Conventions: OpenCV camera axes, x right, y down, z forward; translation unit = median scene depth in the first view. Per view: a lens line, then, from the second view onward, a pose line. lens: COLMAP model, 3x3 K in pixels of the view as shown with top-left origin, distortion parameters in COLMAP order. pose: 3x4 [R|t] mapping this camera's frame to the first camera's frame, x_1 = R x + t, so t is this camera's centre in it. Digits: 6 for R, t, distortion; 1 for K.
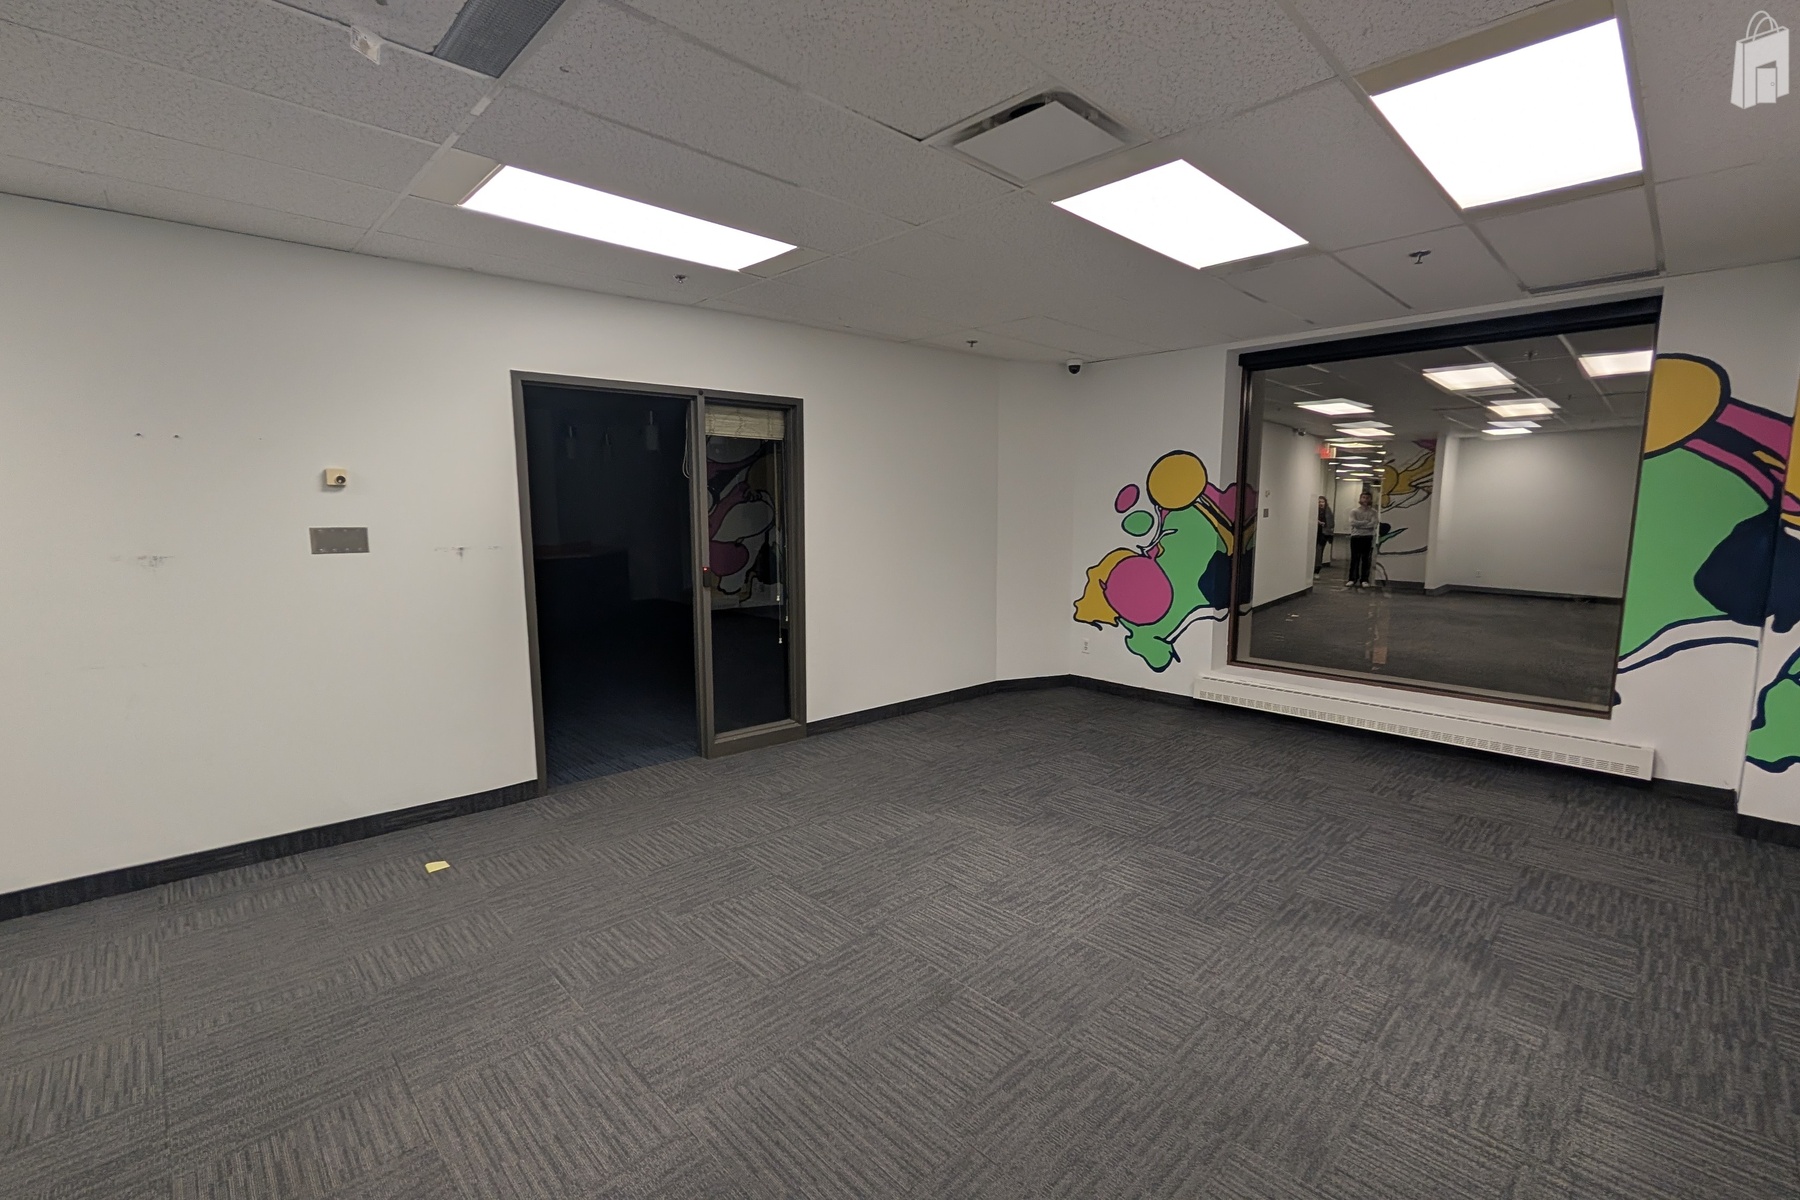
lens RADIAL K [[772.6, 0, 900.8], [0, 772.6, 607.4], [0, 0, 1]] dist [-0.001002, 0.000612]
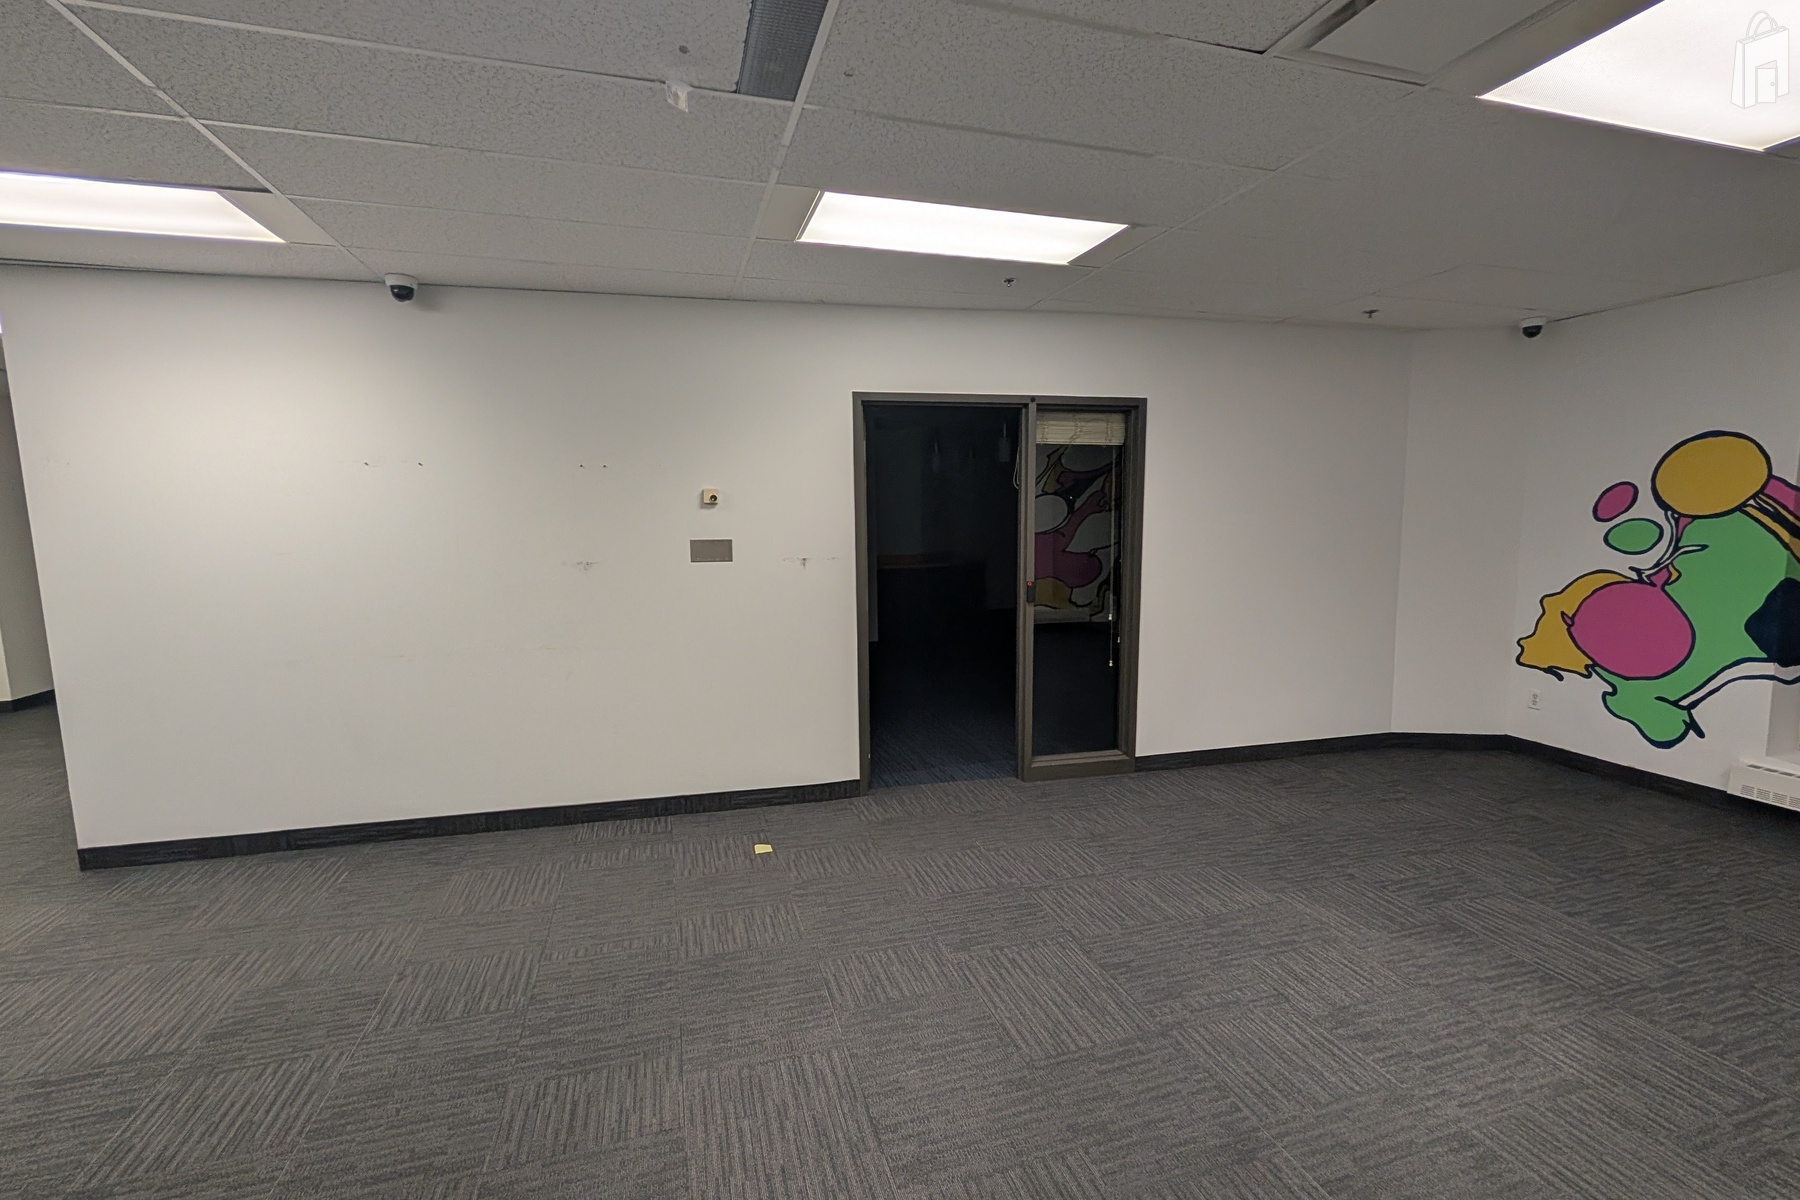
lens RADIAL K [[772.6, 0, 900.8], [0, 772.6, 607.4], [0, 0, 1]] dist [-0.001002, 0.000612]
pose [[0.889908, 0.044479, -0.453966, 0.050196], [-0.050015, 0.998748, -0.000189, -0.014769], [0.453389, 0.022873, 0.891019, 0.093626]]
